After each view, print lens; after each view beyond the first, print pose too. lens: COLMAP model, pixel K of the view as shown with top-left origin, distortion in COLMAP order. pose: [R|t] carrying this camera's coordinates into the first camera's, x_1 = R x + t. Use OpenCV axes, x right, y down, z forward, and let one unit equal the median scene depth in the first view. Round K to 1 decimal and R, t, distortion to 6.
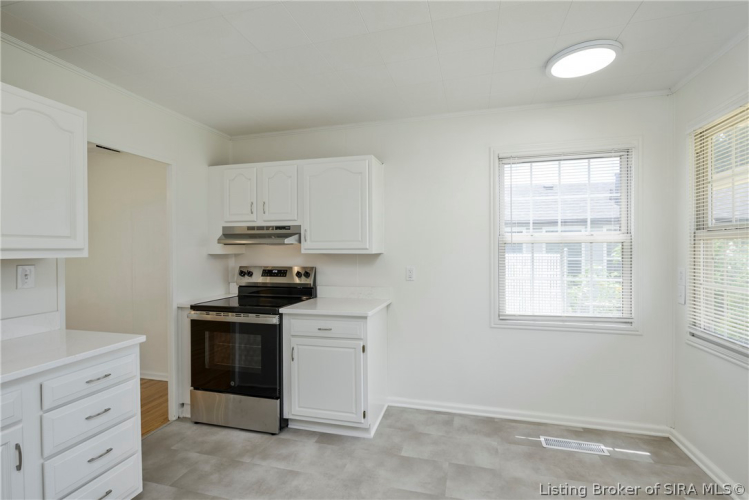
lens RADIAL K [[339.3, 0, 375.5], [0, 339.3, 251.1], [0, 0, 1]] dist [0.000753, -0.000472]
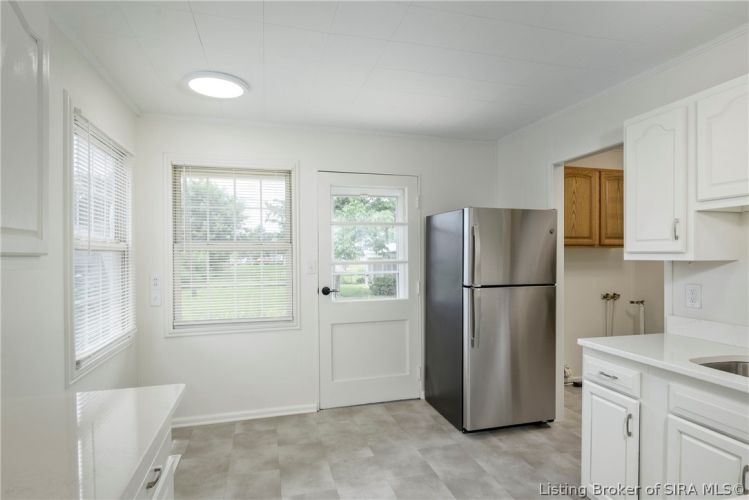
lens RADIAL K [[408.2, 0, 373.3], [0, 408.2, 253.9], [0, 0, 1]] dist [0.000994, -0.000212]
pose [[-0.506755, 0.012046, 0.862006, -0.758339], [0.012054, 0.999904, -0.006887, -0.007598], [-0.862006, 0.006901, -0.506851, 1.187854]]
